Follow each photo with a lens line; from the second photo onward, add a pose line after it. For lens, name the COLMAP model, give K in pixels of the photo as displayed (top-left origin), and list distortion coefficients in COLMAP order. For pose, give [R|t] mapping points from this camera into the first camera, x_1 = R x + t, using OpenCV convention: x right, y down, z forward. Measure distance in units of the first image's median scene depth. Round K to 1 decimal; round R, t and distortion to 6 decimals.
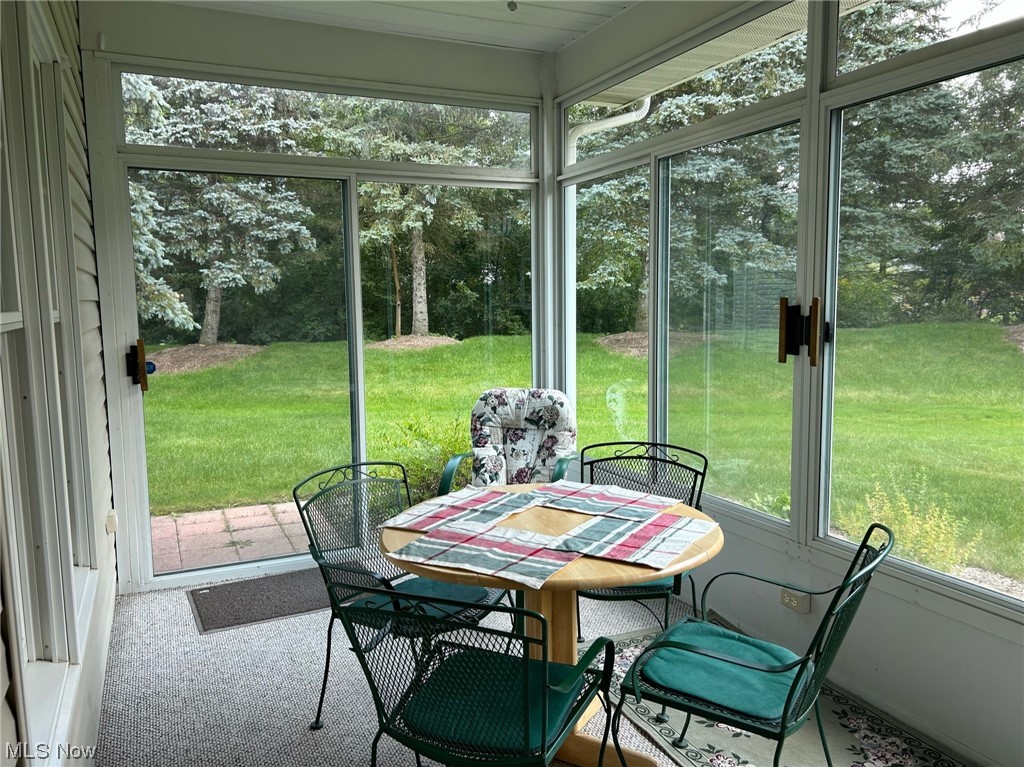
lens RADIAL K [[777.2, 0, 502.0], [0, 777.2, 385.3], [0, 0, 1]] dist [0.070628, -0.072600]
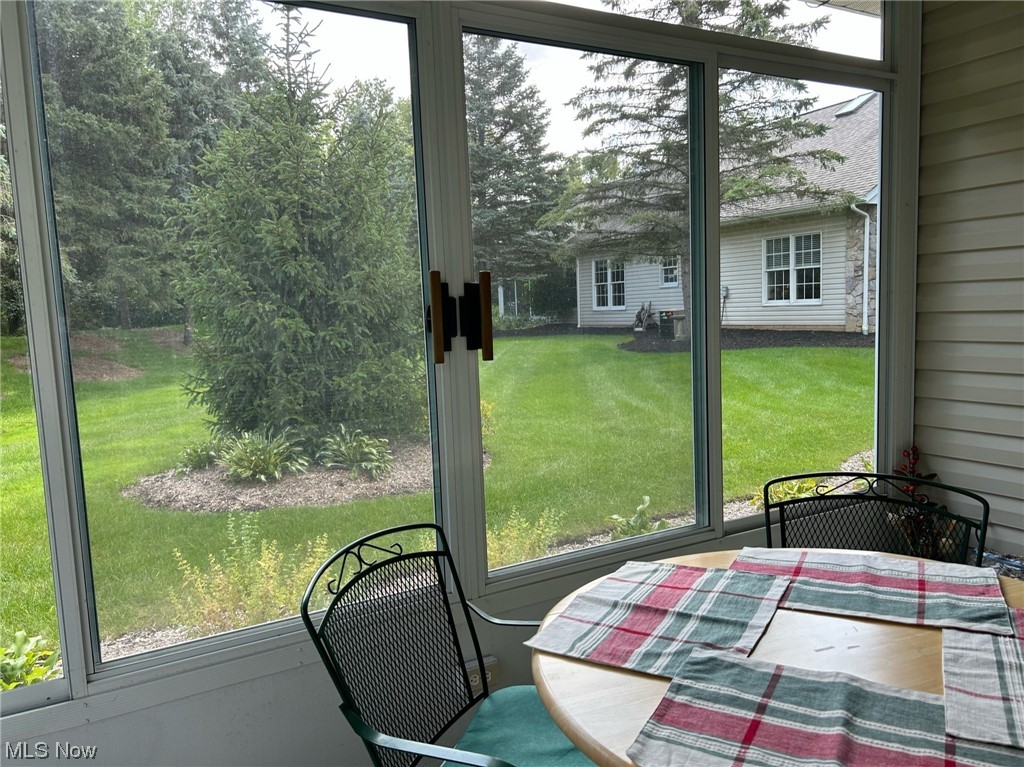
lens RADIAL K [[777.2, 0, 514.3], [0, 777.2, 381.3], [0, 0, 1]] dist [0.070628, -0.072600]
pose [[-0.102671, -0.079586, 0.991527, -0.243093], [0.148641, 0.984375, 0.094403, -0.048175], [-0.983547, 0.157074, -0.089237, 0.693697]]
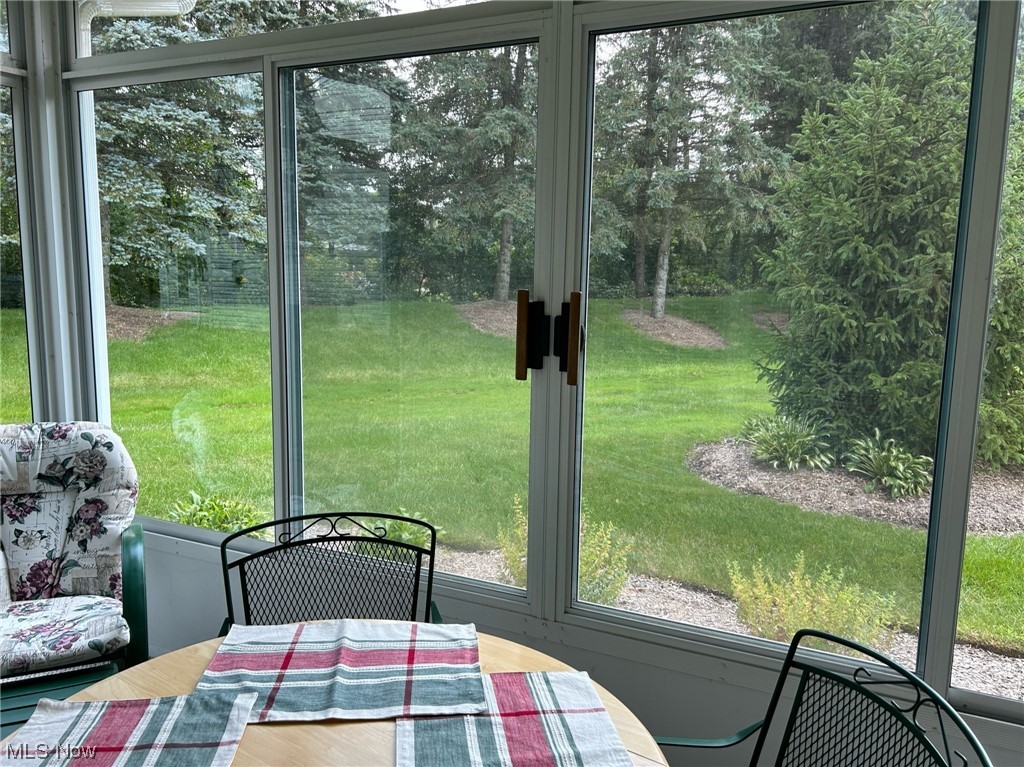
lens RADIAL K [[777.2, 0, 506.8], [0, 777.2, 384.1], [0, 0, 1]] dist [0.070628, -0.072600]
pose [[0.765677, -0.063018, 0.640130, -0.078089], [0.040984, 0.997947, 0.049221, -0.042369], [-0.641918, -0.011452, 0.766688, 0.317960]]
